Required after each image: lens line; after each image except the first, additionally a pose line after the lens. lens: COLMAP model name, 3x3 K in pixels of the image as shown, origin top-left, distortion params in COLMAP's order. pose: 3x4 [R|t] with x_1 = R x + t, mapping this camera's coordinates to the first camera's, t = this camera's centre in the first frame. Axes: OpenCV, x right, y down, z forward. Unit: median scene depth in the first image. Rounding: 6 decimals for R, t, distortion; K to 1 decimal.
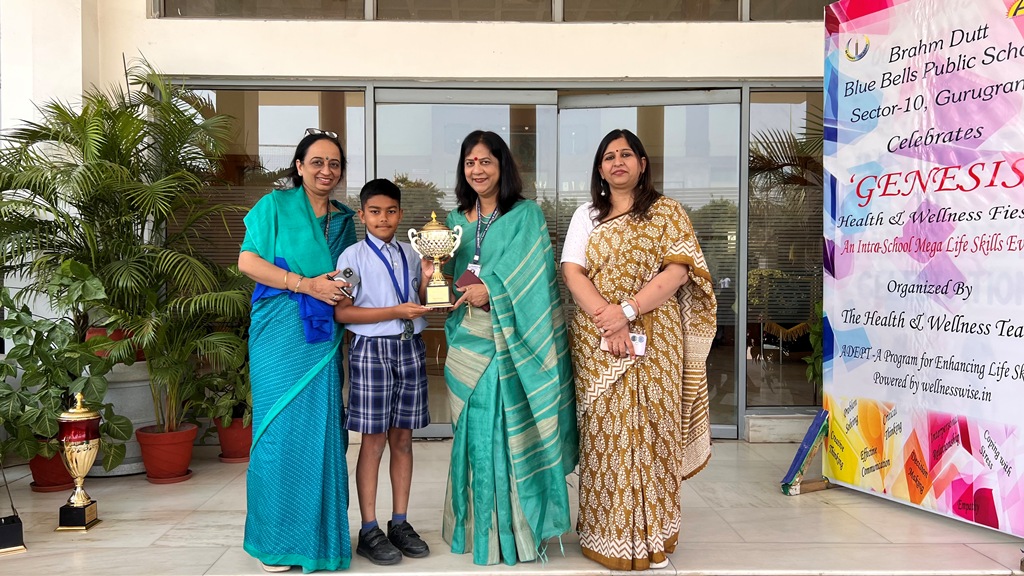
lens RADIAL K [[775.8, 0, 506.9], [0, 775.8, 290.9], [0, 0, 1]] dist [0.003198, -0.016598]
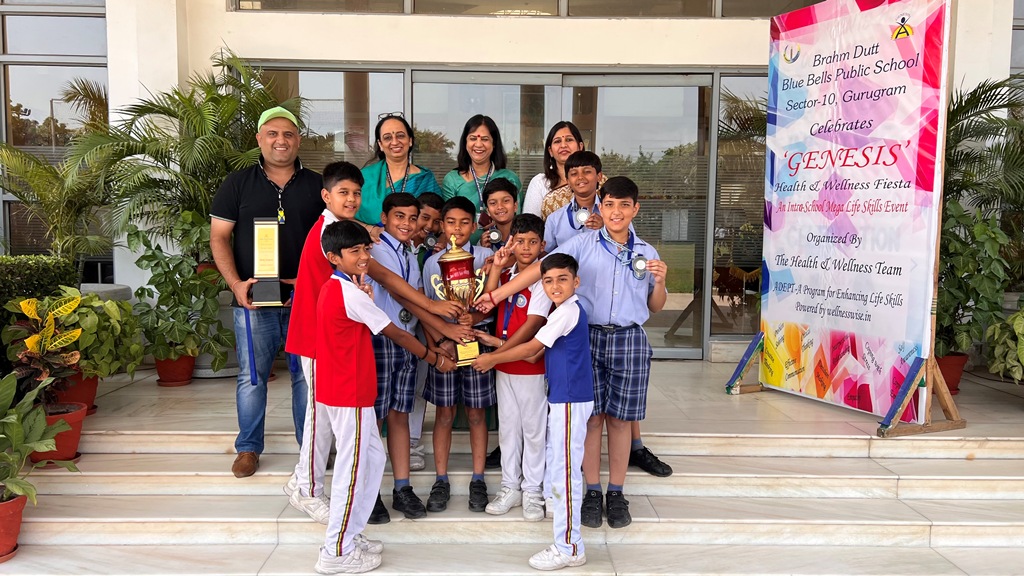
lens RADIAL K [[775.8, 0, 514.2], [0, 775.8, 289.5], [0, 0, 1]] dist [0.003198, -0.016598]
pose [[0.999944, 0.010580, 0.000574, -0.009703], [-0.010595, 0.998041, 0.061655, 0.006656], [0.000080, -0.061657, 0.998097, -0.324658]]
